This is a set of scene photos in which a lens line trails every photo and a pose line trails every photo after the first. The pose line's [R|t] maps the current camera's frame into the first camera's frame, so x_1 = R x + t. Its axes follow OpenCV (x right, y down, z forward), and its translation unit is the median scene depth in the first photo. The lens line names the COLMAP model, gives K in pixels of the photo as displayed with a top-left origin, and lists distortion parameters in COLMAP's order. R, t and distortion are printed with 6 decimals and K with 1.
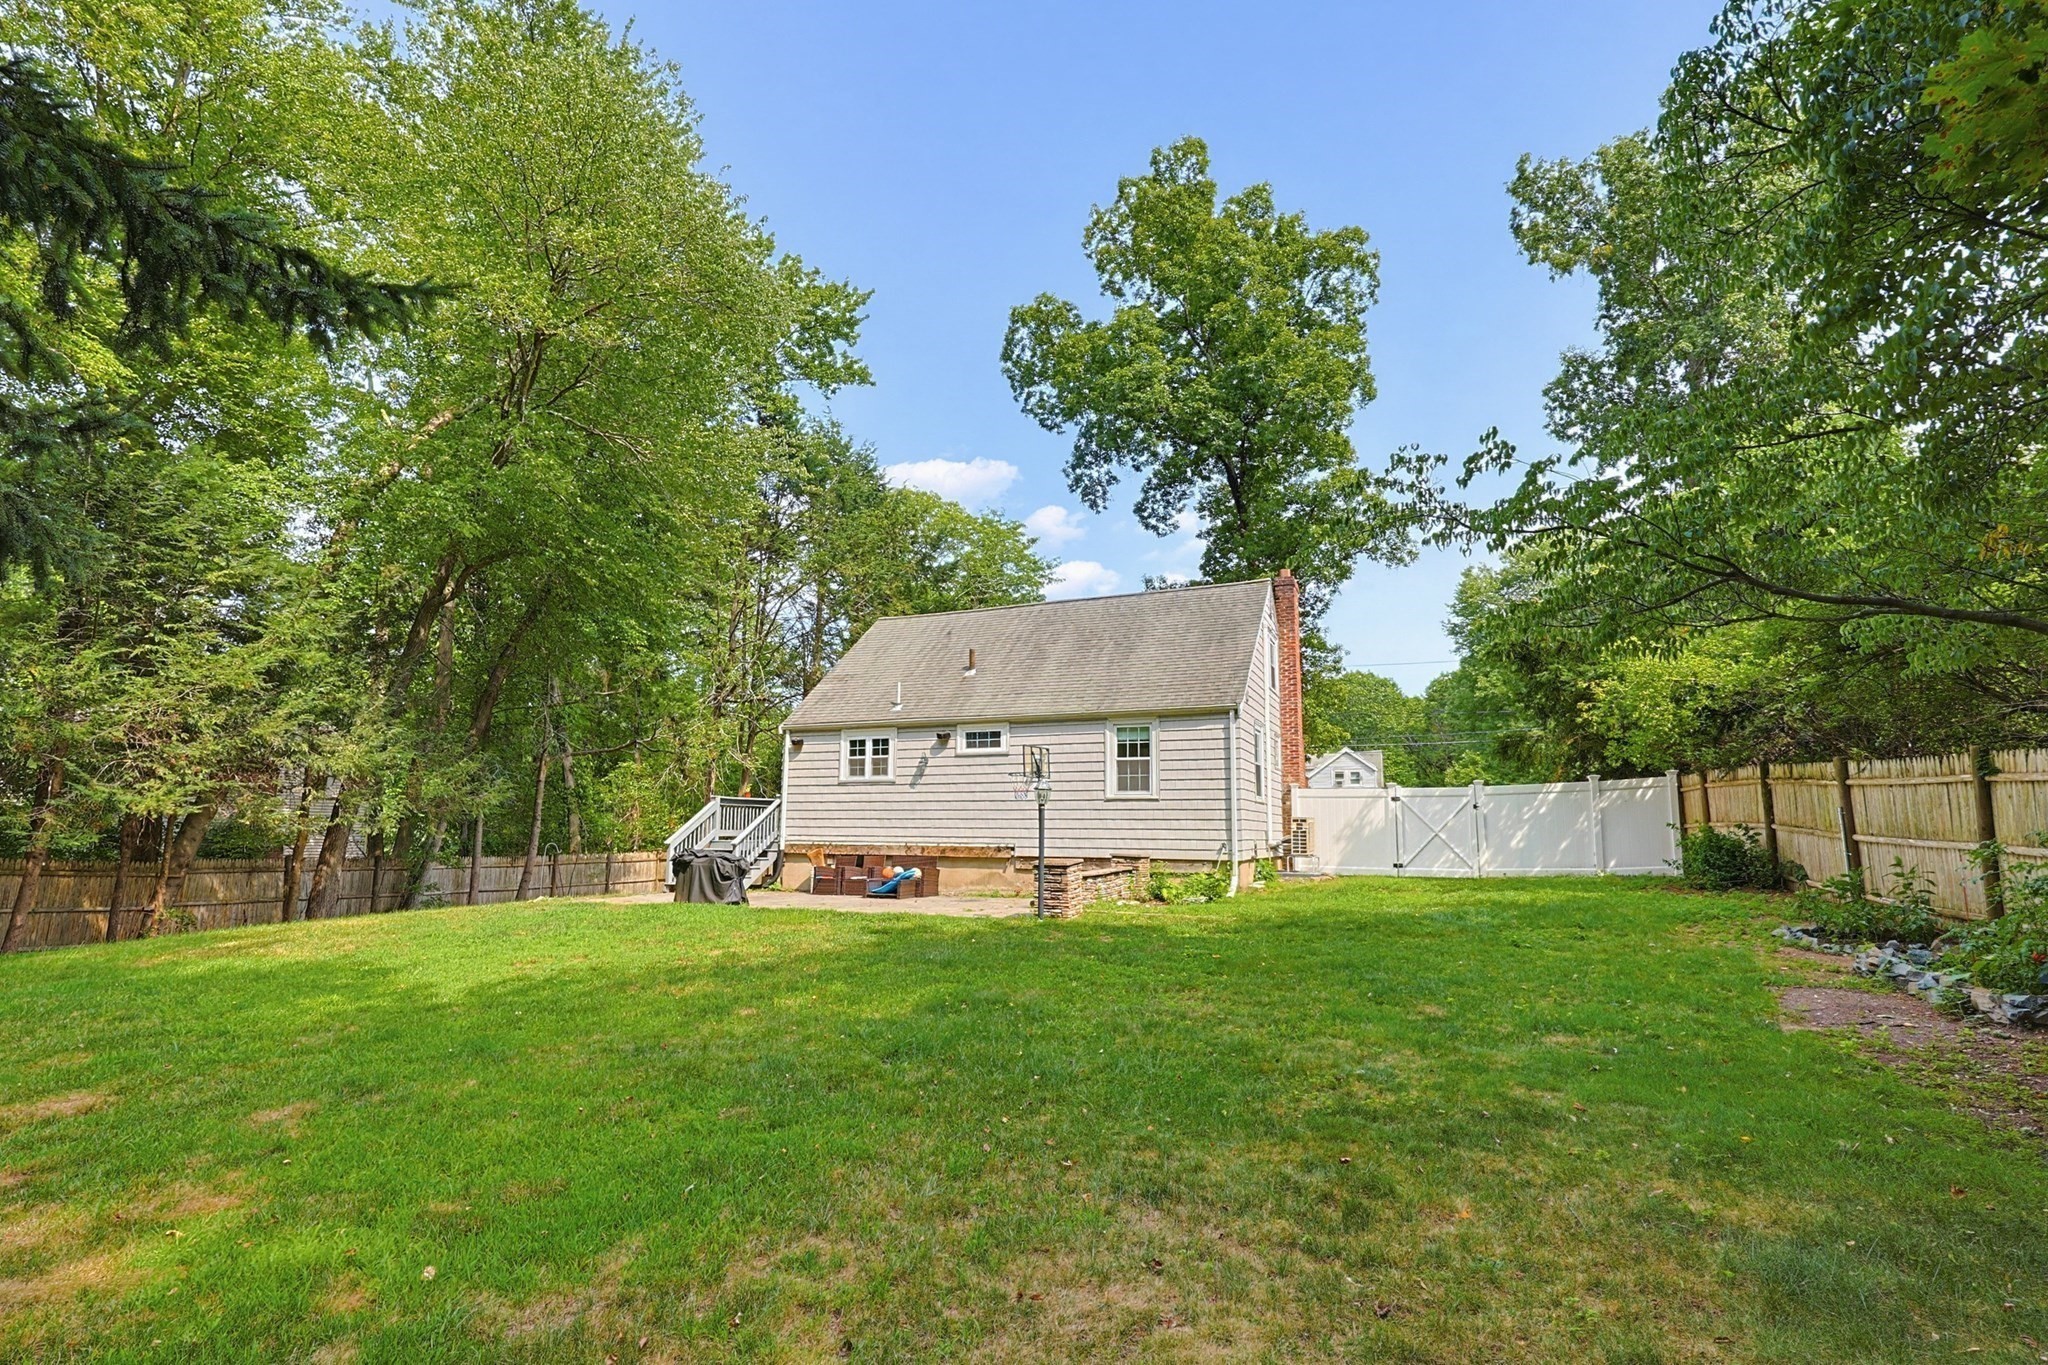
lens RADIAL K [[918.8, 0, 1022.5], [0, 918.8, 727.6], [0, 0, 1]] dist [-0.000080, -0.000024]
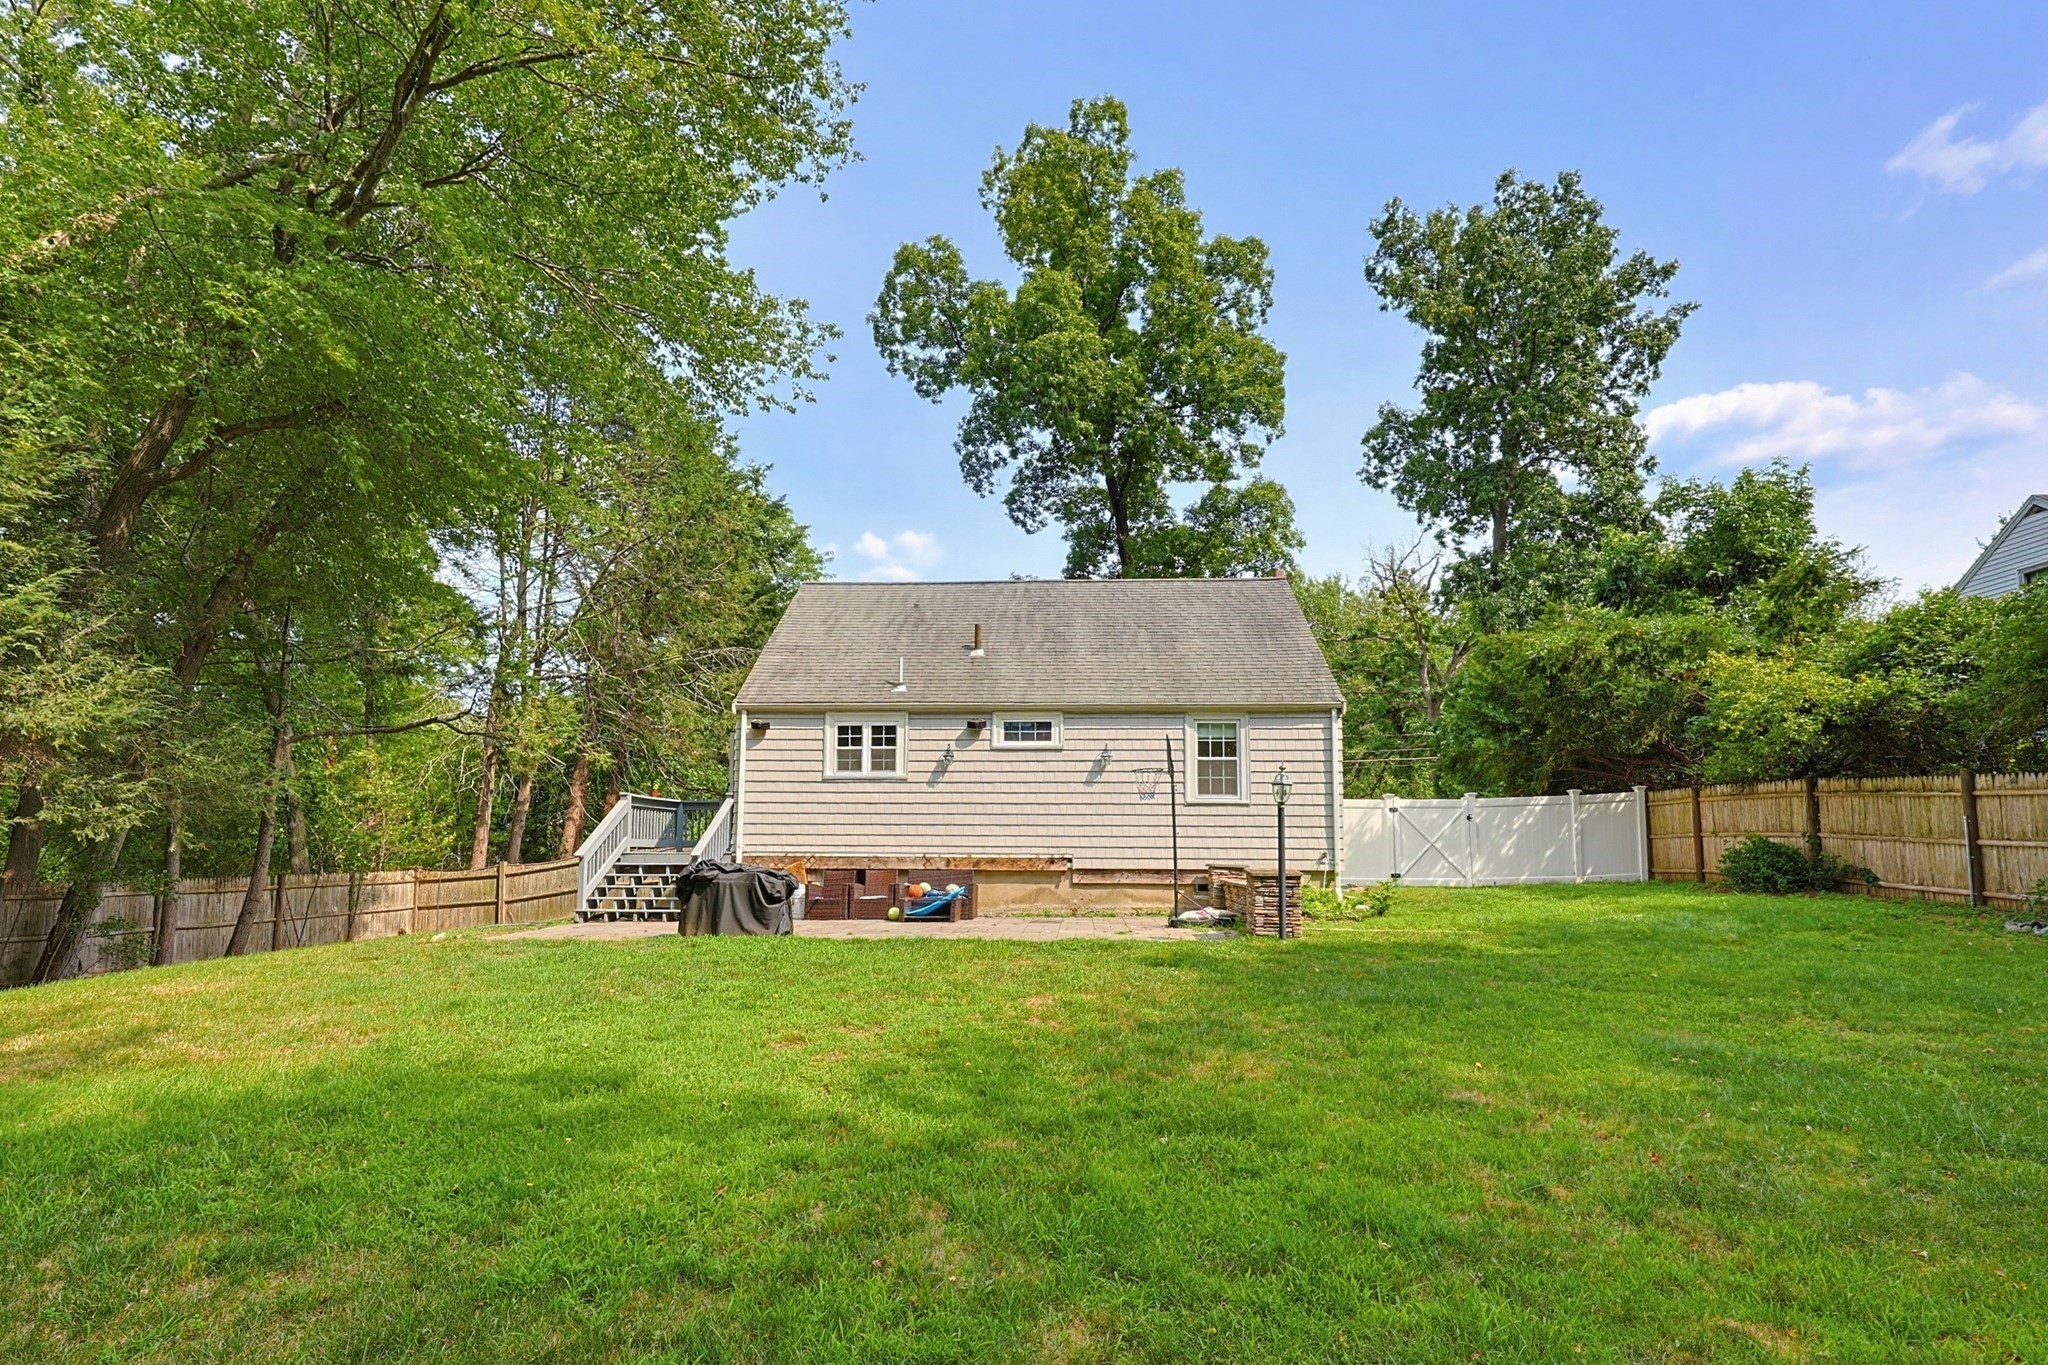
lens RADIAL K [[910.5, 0, 1001.7], [0, 910.5, 791.7], [0, 0, 1]] dist [-0.001654, -0.000176]
pose [[0.936862, 0.022965, 0.348944, -0.342289], [-0.039494, 0.998406, 0.040327, 0.034600], [-0.347461, -0.051562, 0.936276, 0.219361]]
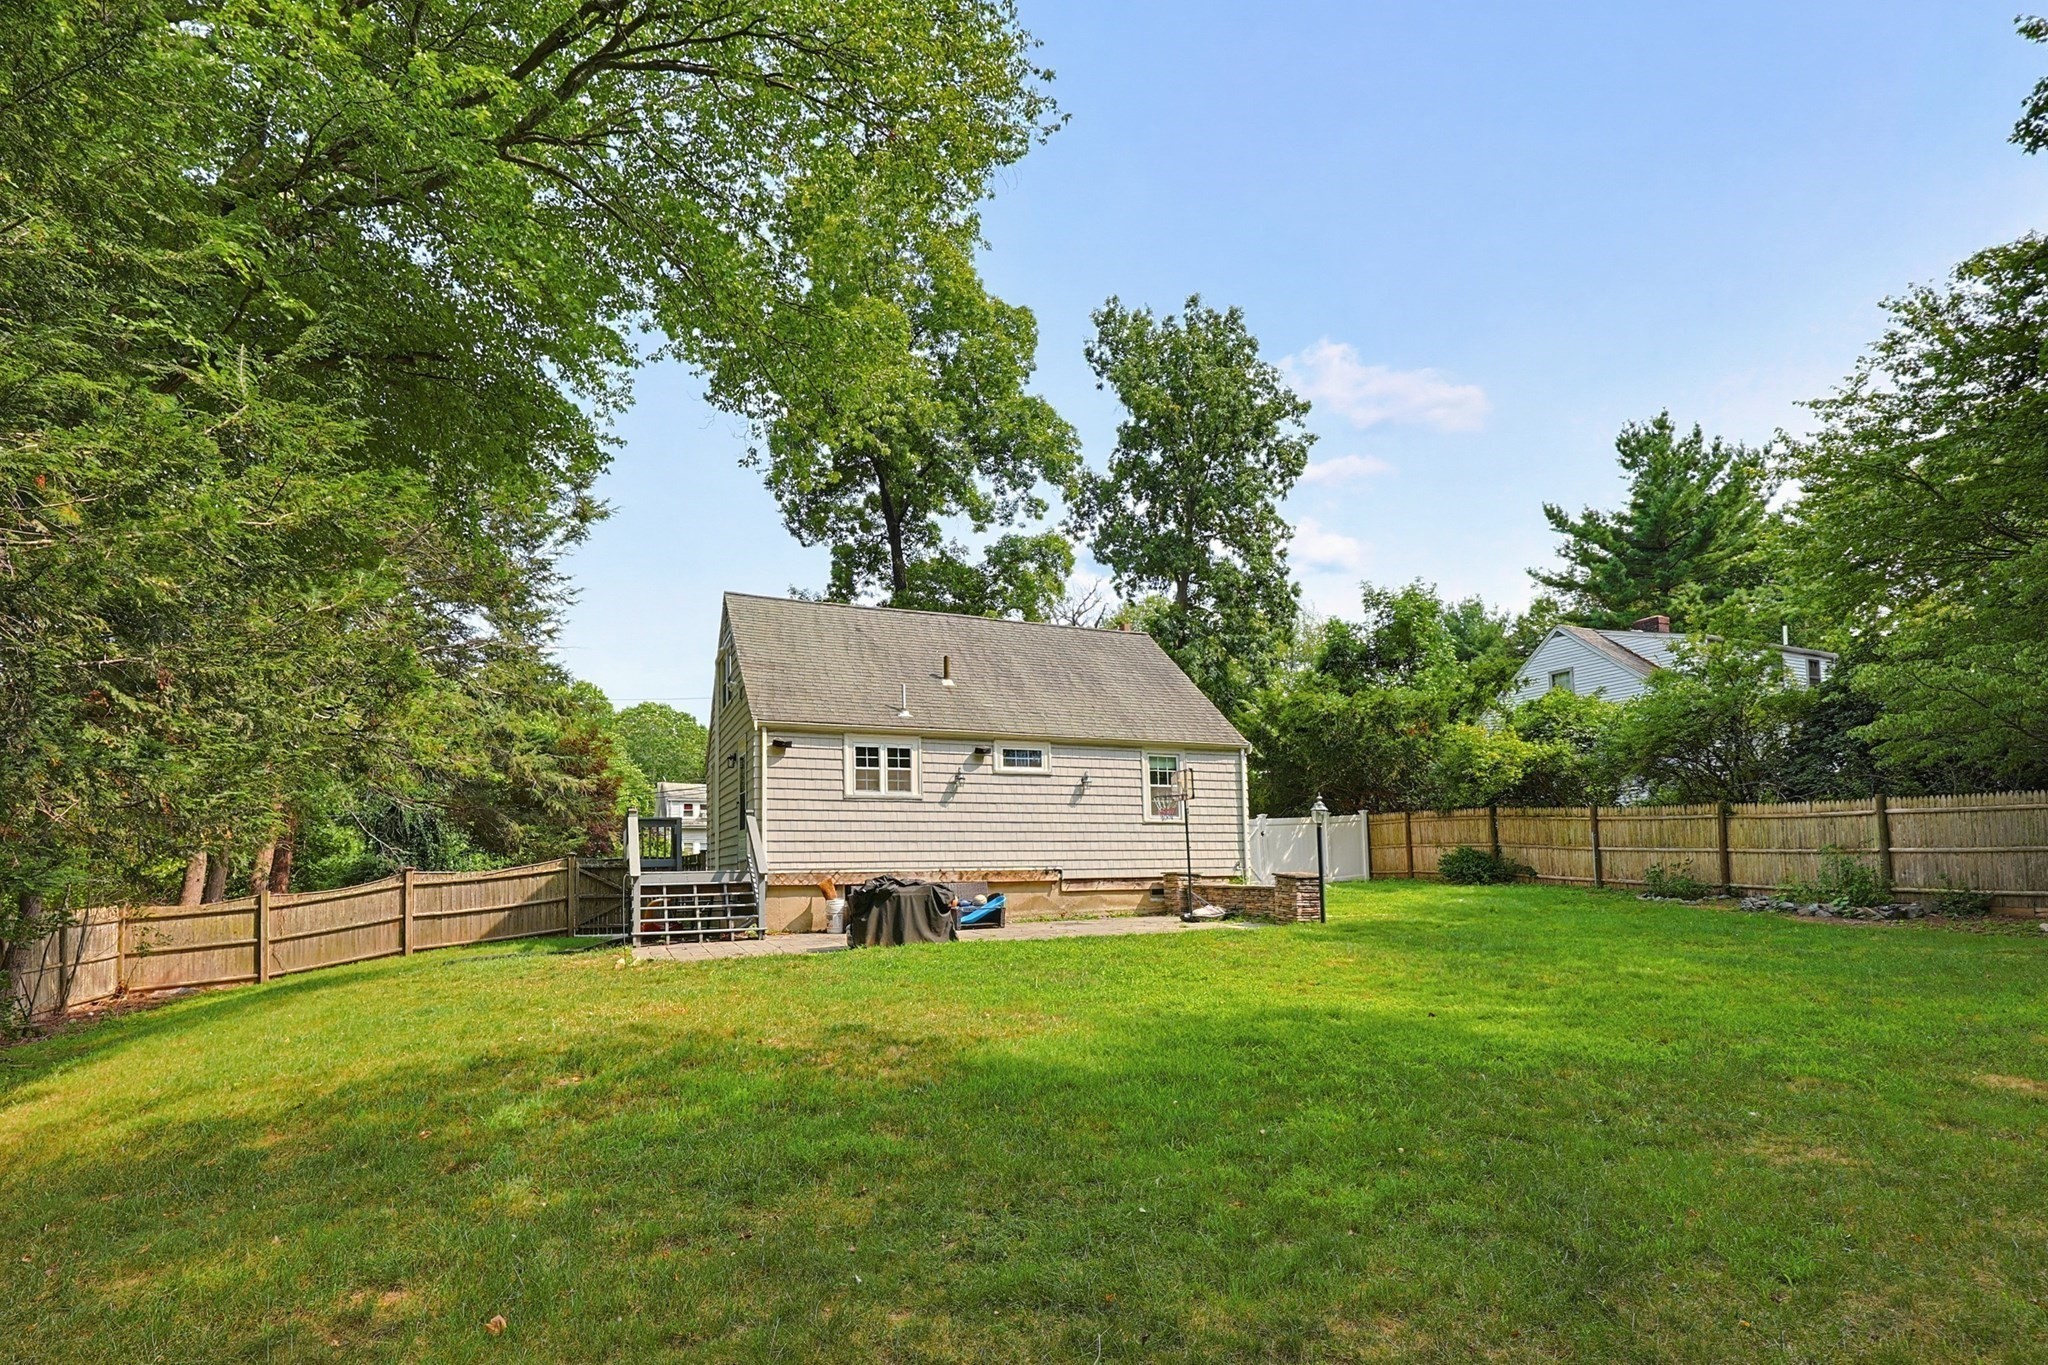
lens RADIAL K [[981.1, 0, 959.4], [0, 981.1, 803.7], [0, 0, 1]] dist [-0.000687, -0.000147]
pose [[0.688296, 0.033194, 0.724670, -0.792844], [-0.063751, 0.997855, 0.014844, 0.047625], [-0.722623, -0.056415, 0.688936, 0.335277]]
